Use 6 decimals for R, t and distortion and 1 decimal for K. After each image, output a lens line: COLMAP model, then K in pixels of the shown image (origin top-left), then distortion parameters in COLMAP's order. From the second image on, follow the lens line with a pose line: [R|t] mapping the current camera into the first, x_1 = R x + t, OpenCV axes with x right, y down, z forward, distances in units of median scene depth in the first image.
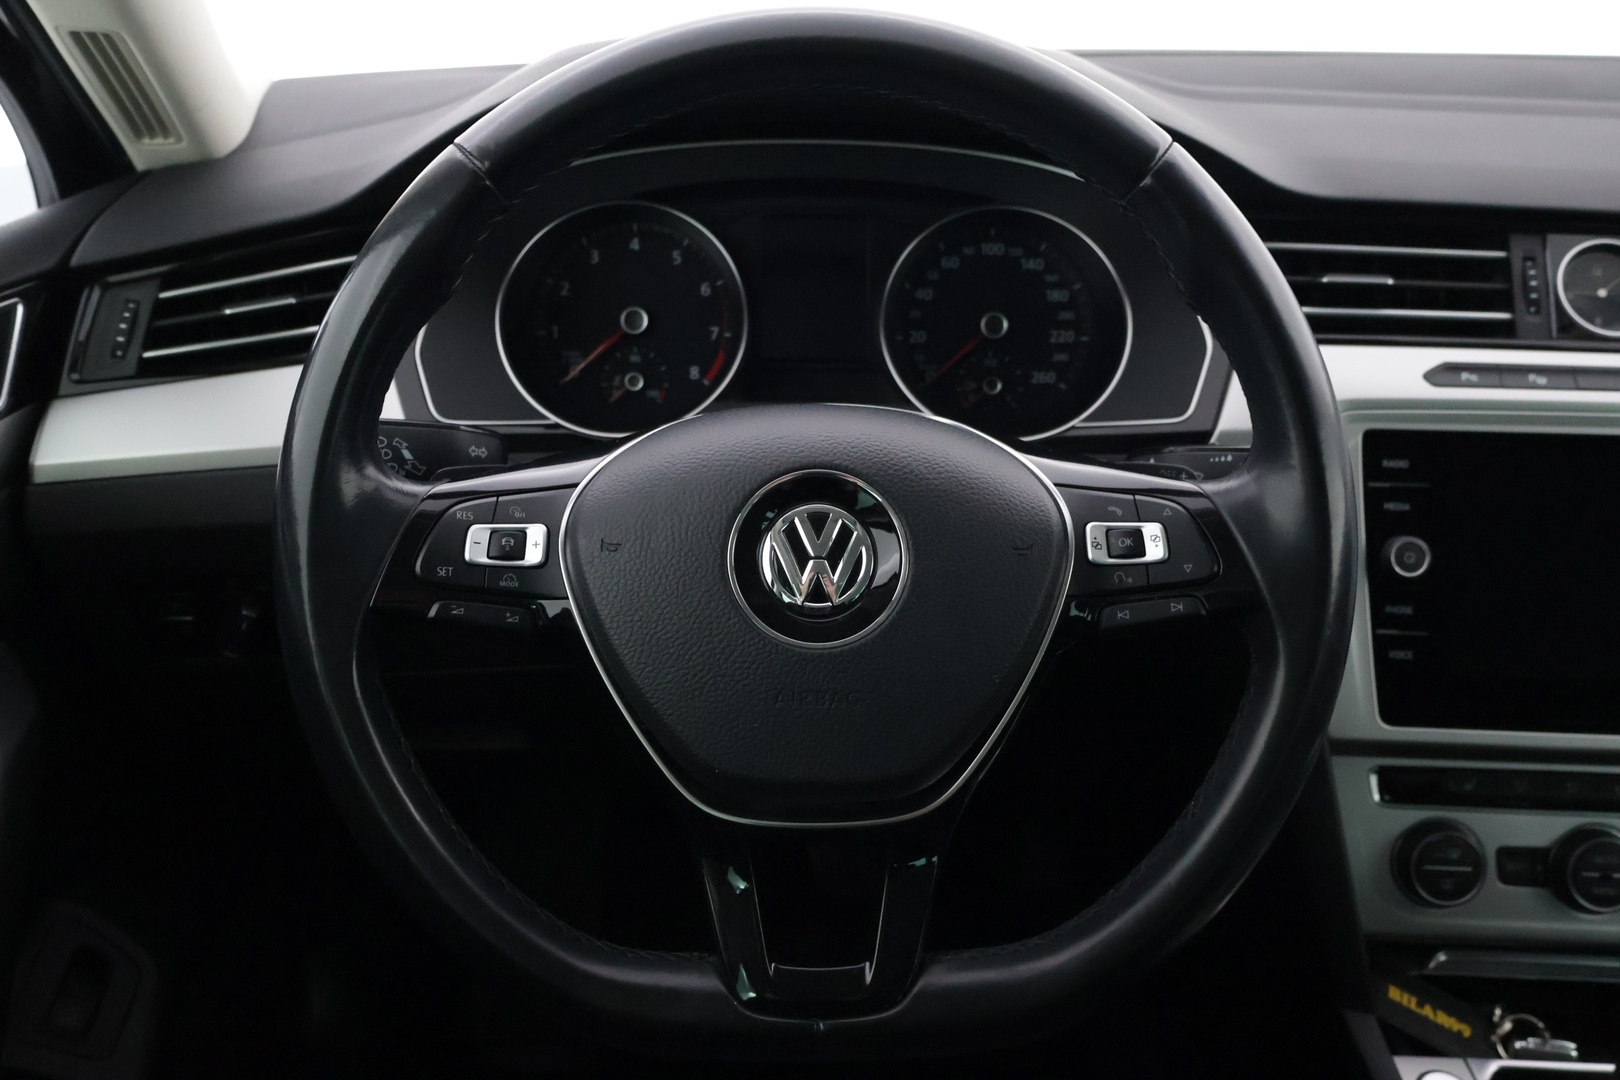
lens RADIAL K [[1768.2, 0, 768.7], [0, 1768.2, 559.1], [0, 0, 1]] dist [0.016065, 0.000000]
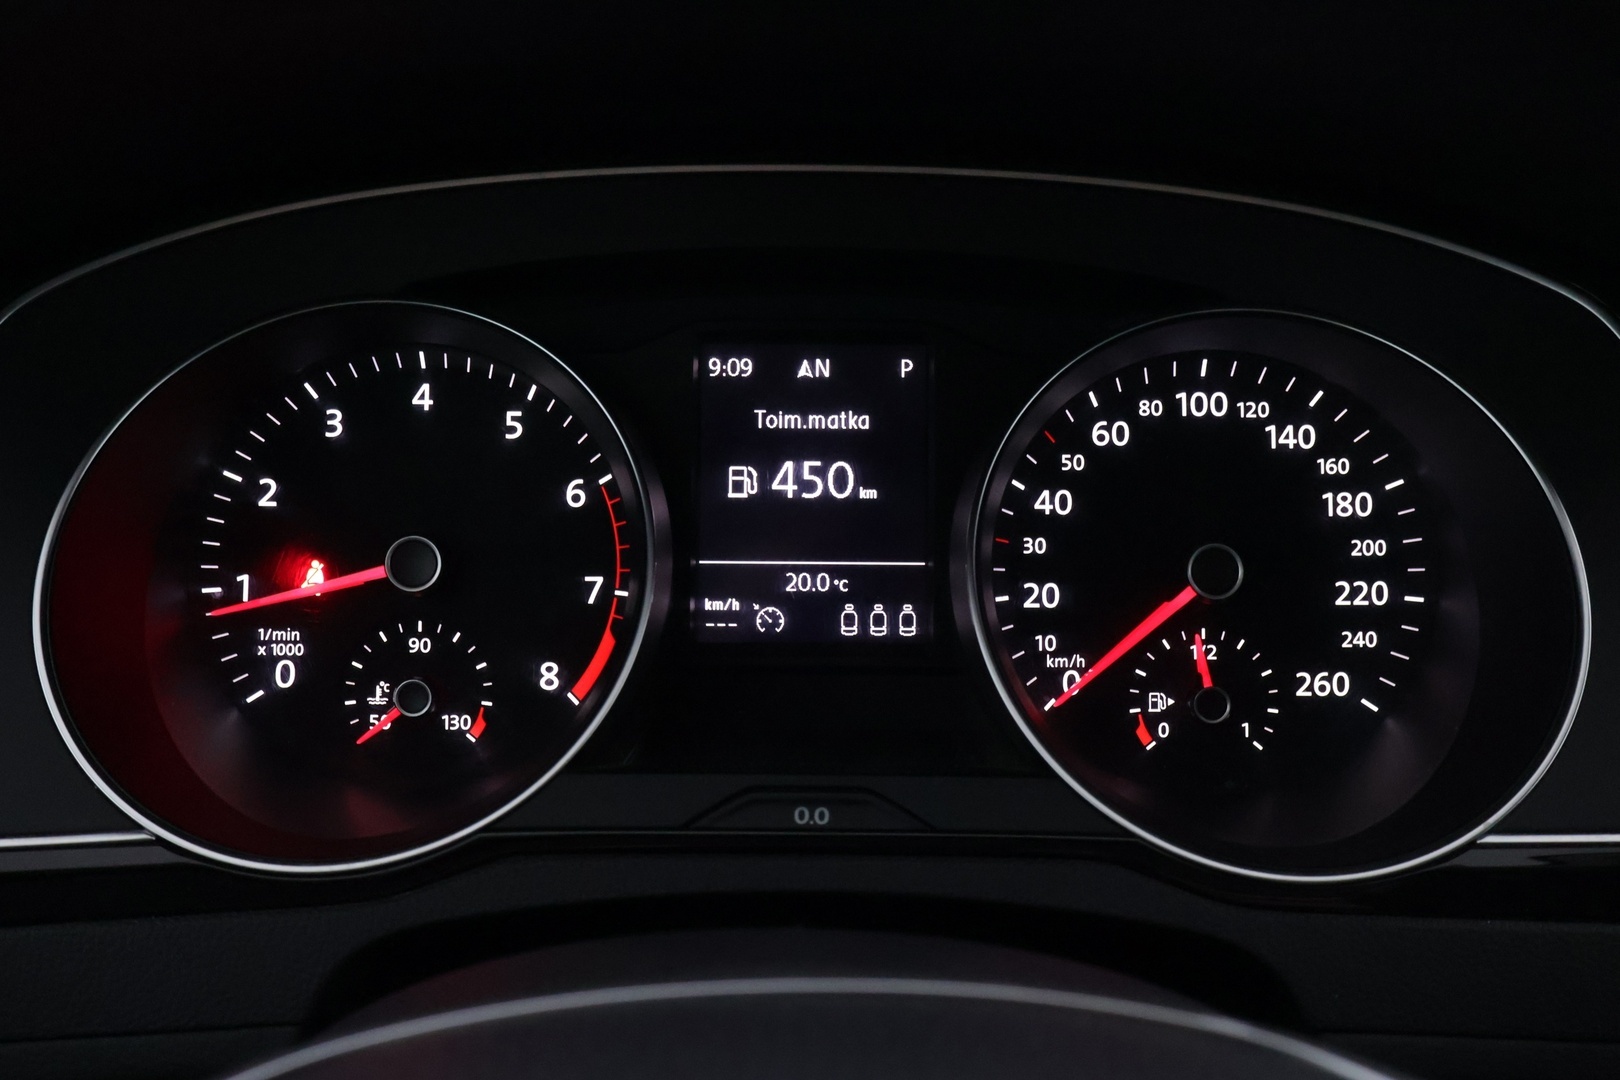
lens RADIAL K [[1768.2, 0, 805.8], [0, 1768.2, 530.5], [0, 0, 1]] dist [0.016065, 0.000000]
pose [[0.999975, -0.003474, -0.006090, 0.037371], [0.002743, 0.993220, -0.116216, -0.127154], [0.006452, 0.116196, 0.993205, 0.775783]]
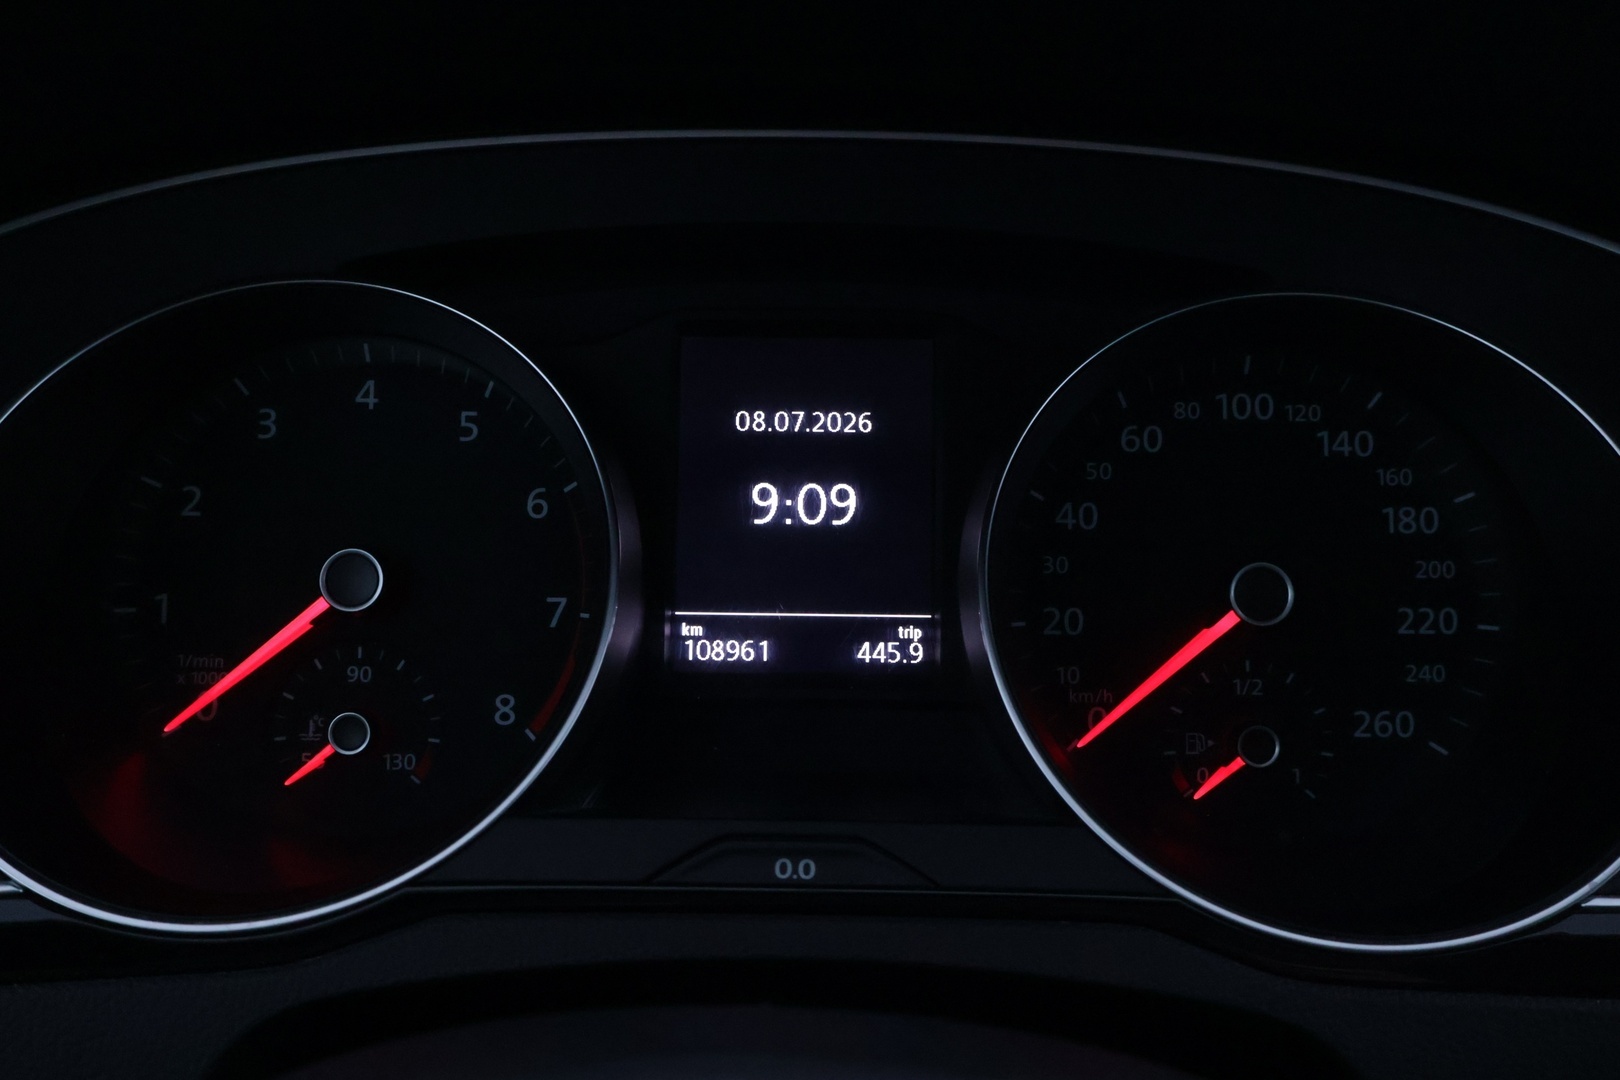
lens RADIAL K [[1768.2, 0, 805.0], [0, 1768.2, 537.5], [0, 0, 1]] dist [0.016065, 0.000000]
pose [[0.999900, 0.001469, -0.014036, 0.044099], [-0.003488, 0.989436, -0.144930, -0.122312], [0.013674, 0.144965, 0.989342, 0.851422]]
